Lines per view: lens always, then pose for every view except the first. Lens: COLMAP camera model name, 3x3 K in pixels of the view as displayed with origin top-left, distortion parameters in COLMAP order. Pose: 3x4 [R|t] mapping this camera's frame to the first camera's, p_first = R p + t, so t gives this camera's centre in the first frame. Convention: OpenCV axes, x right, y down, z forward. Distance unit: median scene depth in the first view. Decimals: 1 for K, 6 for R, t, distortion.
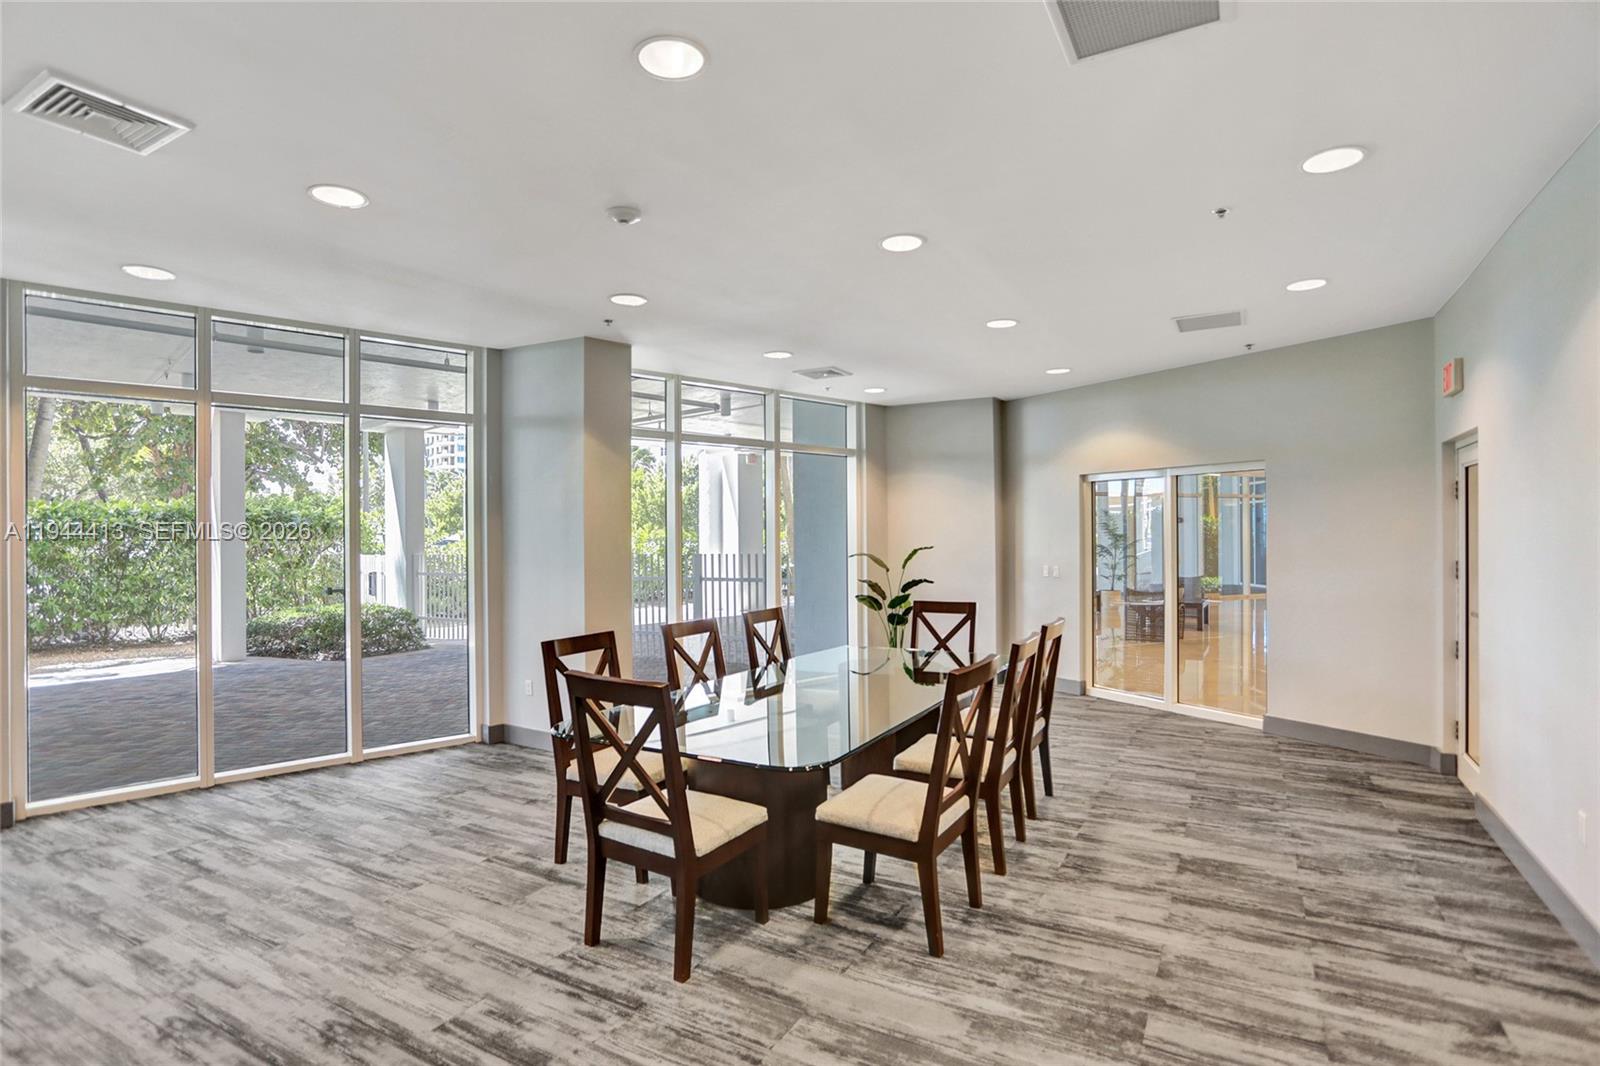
lens RADIAL K [[810.3, 0, 800.2], [0, 810.3, 535.5], [0, 0, 1]] dist [-0.037649, 0.014005]
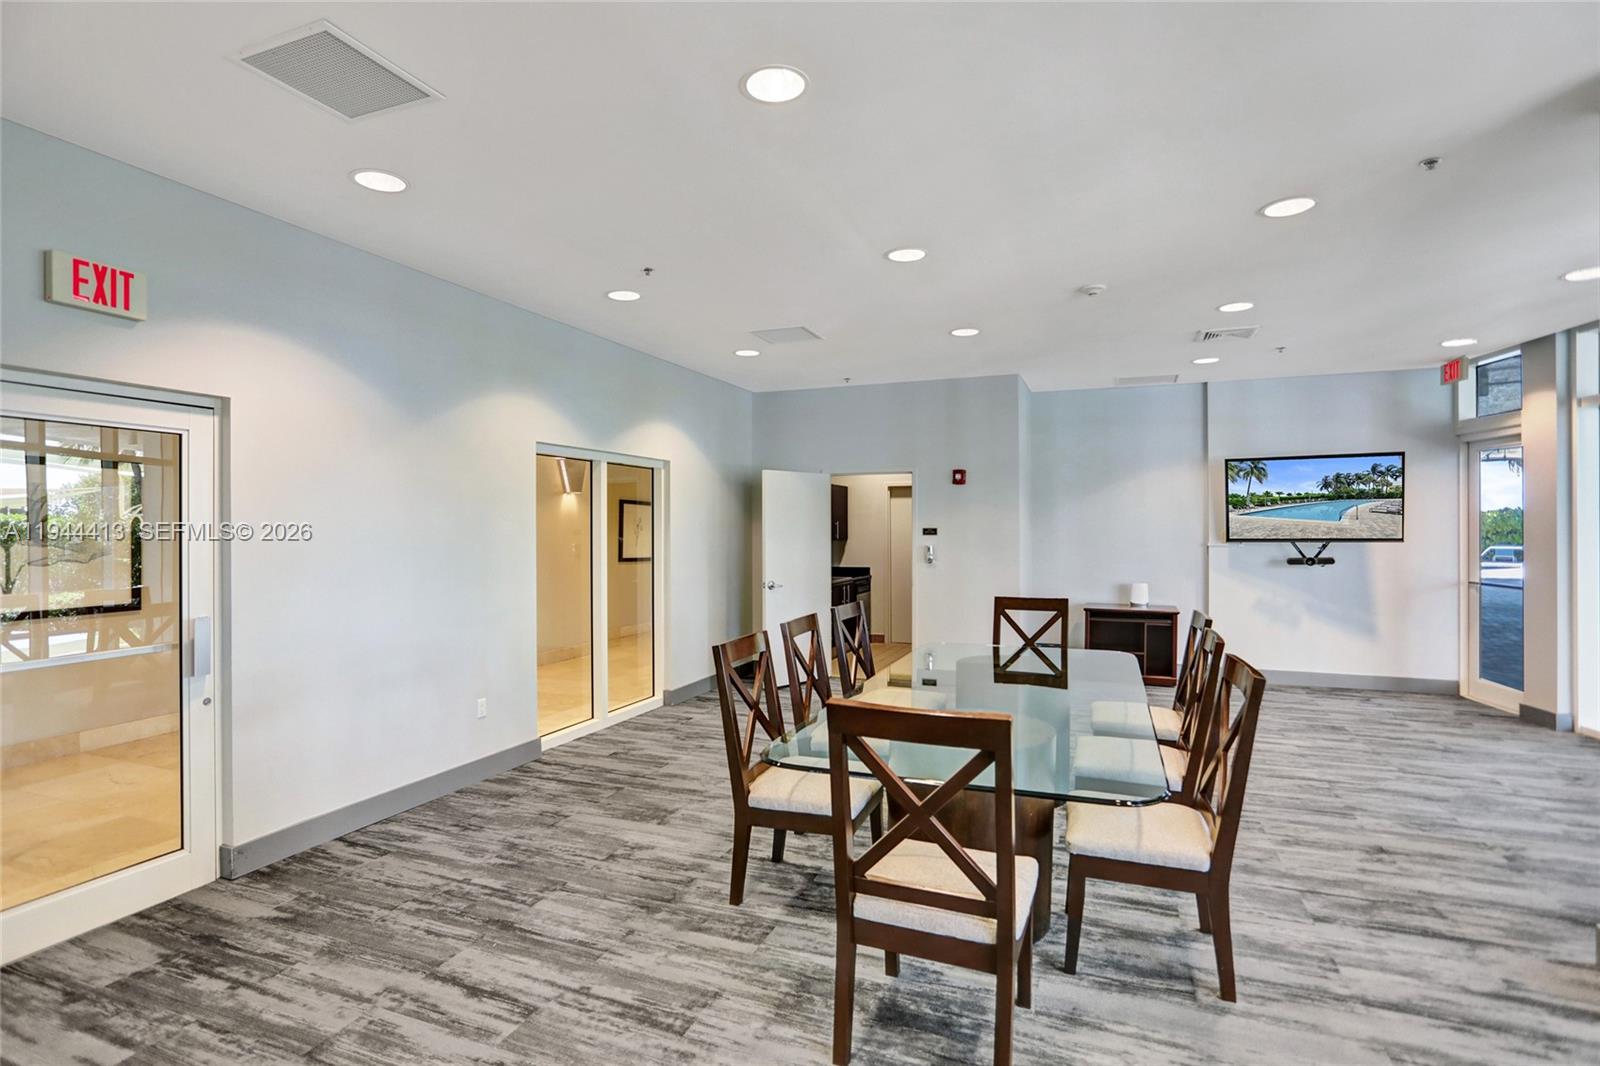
lens RADIAL K [[810.3, 0, 796.9], [0, 810.3, 530.8], [0, 0, 1]] dist [-0.037649, 0.014005]
pose [[-0.990766, 0.010382, -0.135186, 0.421522], [0.009907, 0.999942, 0.004184, 0.001198], [0.135221, 0.002806, -0.990811, 2.050825]]
